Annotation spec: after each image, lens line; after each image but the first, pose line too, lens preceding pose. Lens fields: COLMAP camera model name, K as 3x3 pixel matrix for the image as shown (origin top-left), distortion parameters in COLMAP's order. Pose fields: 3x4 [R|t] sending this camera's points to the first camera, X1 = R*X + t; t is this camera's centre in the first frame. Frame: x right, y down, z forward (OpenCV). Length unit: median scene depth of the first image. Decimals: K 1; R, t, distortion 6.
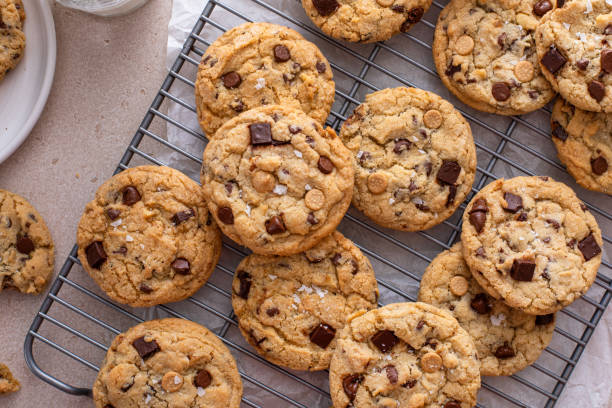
lens RADIAL K [[942.3, 0, 313.3], [0, 942.3, 205.3], [0, 0, 1]] dist [-0.028395, -0.214323]
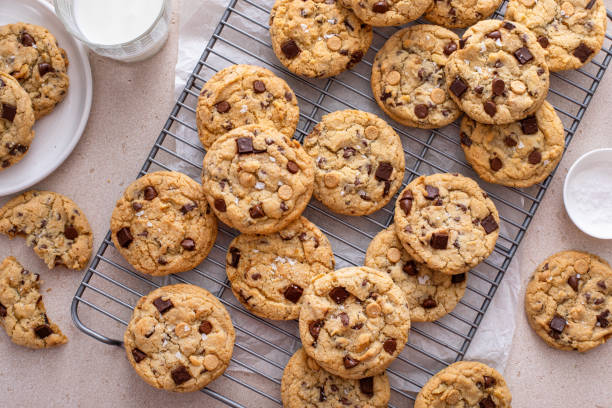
lens RADIAL K [[942.3, 0, 313.3], [0, 942.3, 205.3], [0, 0, 1]] dist [-0.028395, -0.214323]
pose [[0.999741, -0.021702, 0.006901, 0.031585], [0.021966, 0.998927, -0.040778, 0.067564], [-0.006009, 0.040919, 0.999144, -0.356711]]
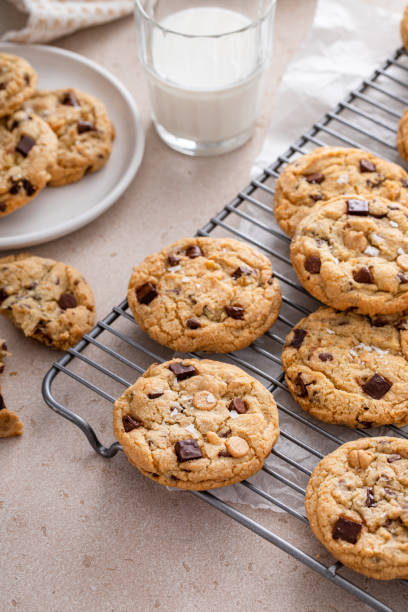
lens RADIAL K [[1885.2, 0, 204.2], [0, 1885.2, 320.5], [0, 0, 1]] dist [-0.043254, 0.096026]
pose [[0.984324, 0.098895, -0.146032, 0.103903], [-0.170337, 0.747741, -0.641770, 1.273412], [0.045726, 0.656585, 0.752865, -0.402162]]
